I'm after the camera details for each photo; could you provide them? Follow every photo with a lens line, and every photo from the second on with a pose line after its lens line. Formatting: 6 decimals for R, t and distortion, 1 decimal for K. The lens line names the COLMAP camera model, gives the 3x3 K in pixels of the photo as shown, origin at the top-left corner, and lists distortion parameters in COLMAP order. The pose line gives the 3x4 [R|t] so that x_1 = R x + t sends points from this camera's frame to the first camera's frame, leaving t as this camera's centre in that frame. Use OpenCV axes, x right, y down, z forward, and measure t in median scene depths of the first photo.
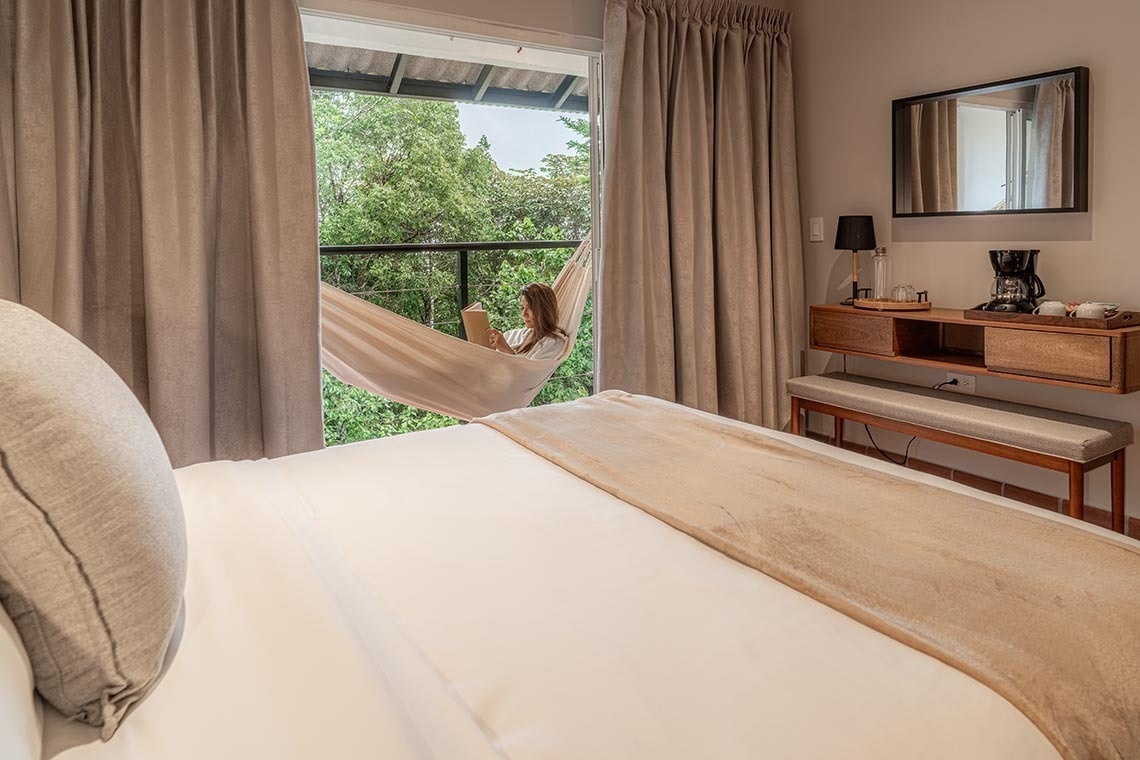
lens RADIAL K [[709.2, 0, 573.4], [0, 709.2, 258.1], [0, 0, 1]] dist [0.009076, -0.002234]
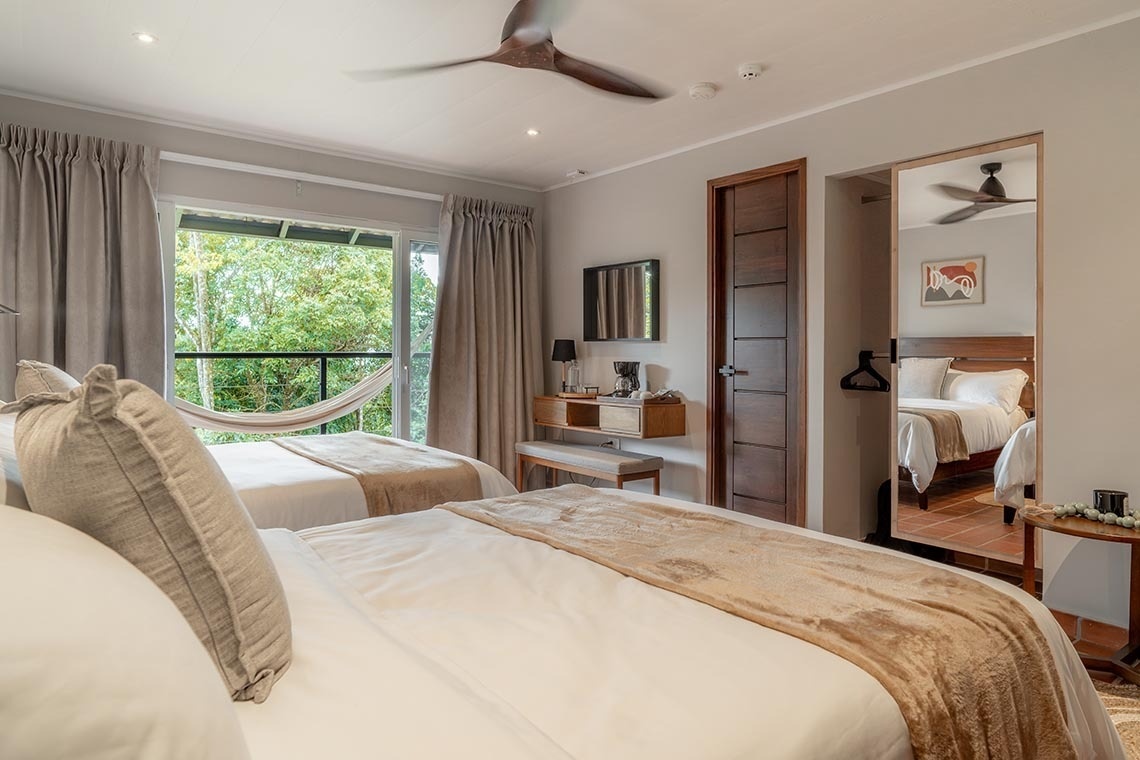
lens RADIAL K [[709.2, 0, 598.4], [0, 709.2, 357.9], [0, 0, 1]] dist [0.009076, -0.002234]
pose [[0.994154, 0.021559, 0.105796, 0.309994], [-0.019194, 0.999544, -0.023324, 0.016474], [-0.106250, 0.021157, 0.994114, -0.586541]]
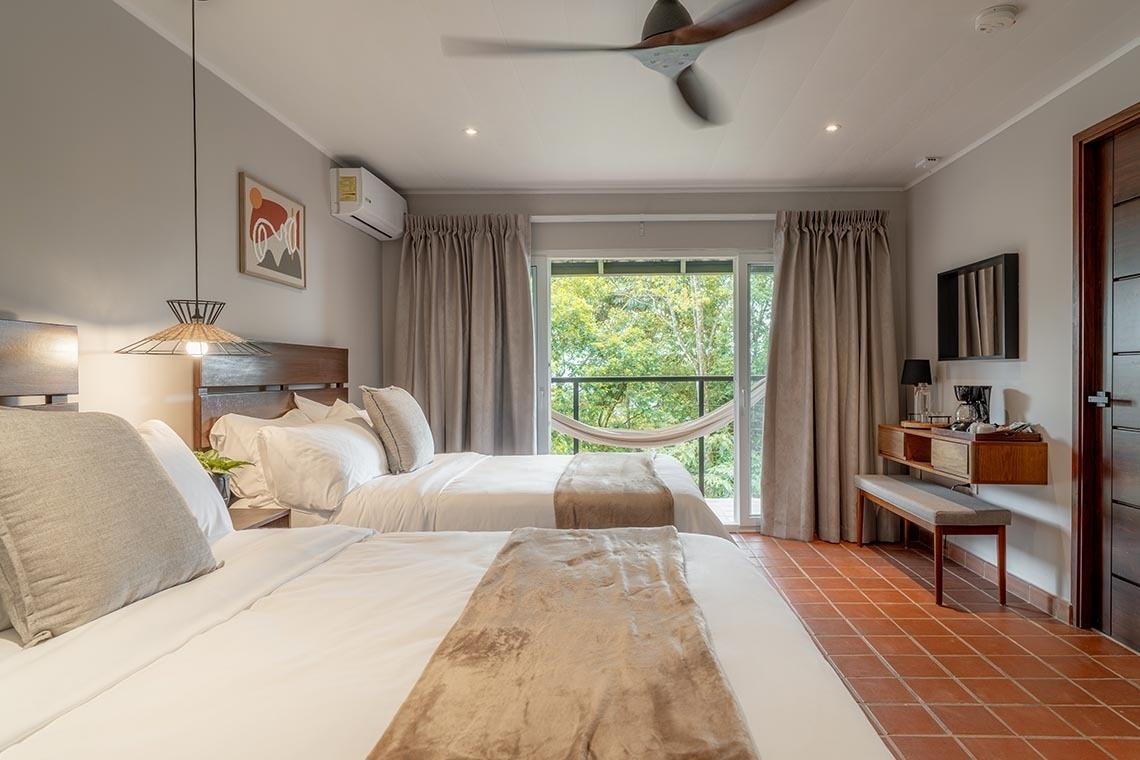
lens RADIAL K [[681.3, 0, 578.0], [0, 681.3, 384.8], [0, 0, 1]] dist [-0.004065, 0.000312]
pose [[0.825323, 0.021543, -0.564249, 0.607566], [-0.025495, 0.999675, 0.000876, 0.003686], [0.564085, 0.013663, 0.825604, -0.435613]]
